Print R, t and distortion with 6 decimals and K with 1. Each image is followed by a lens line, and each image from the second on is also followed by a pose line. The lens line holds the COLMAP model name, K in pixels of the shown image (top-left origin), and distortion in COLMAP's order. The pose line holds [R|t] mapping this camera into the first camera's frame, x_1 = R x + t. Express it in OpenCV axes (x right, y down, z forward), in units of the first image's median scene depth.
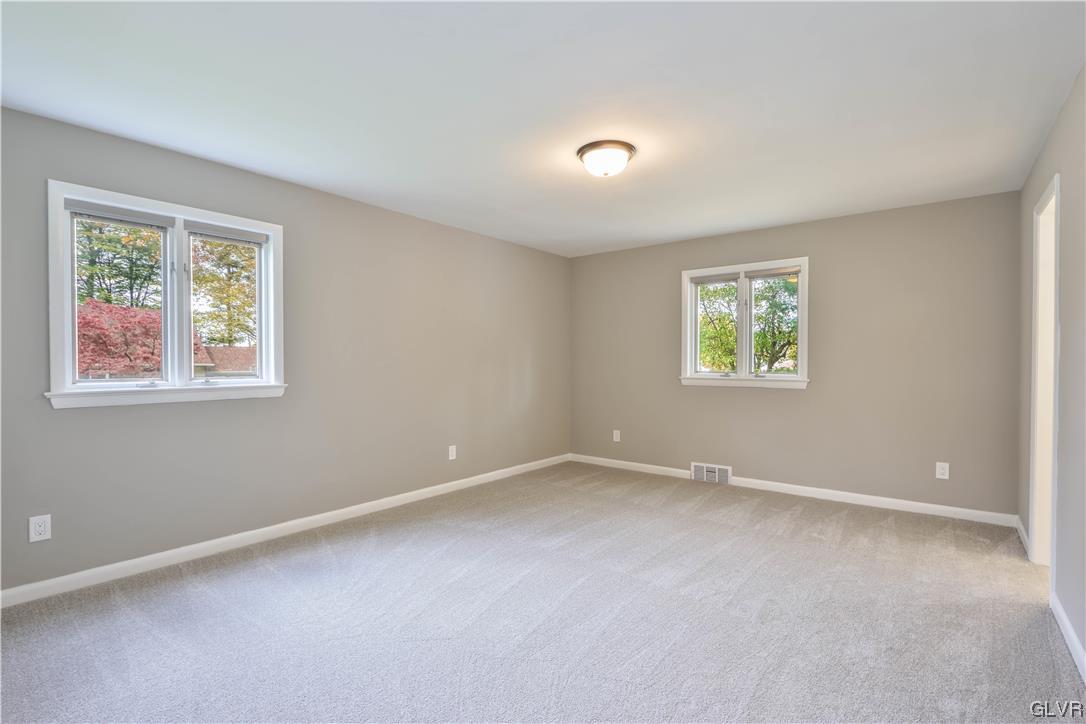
lens RADIAL K [[512.3, 0, 543.0], [0, 512.3, 362.0], [0, 0, 1]] dist [-0.023480, 0.000322]
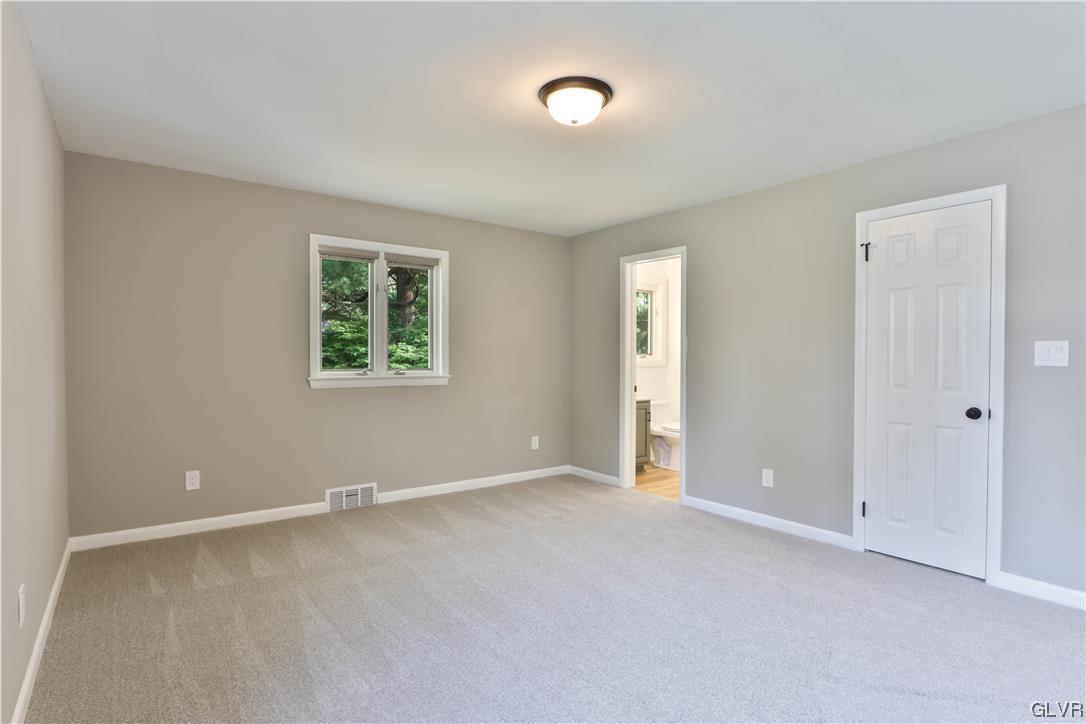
lens RADIAL K [[555.9, 0, 543.0], [0, 555.9, 362.0], [0, 0, 1]] dist [-0.002435, -0.000115]
pose [[0.234743, -0.007071, 0.972032, -0.464140], [-0.000773, 0.999972, 0.007461, 0.000451], [-0.972057, -0.002502, 0.234731, 0.532883]]
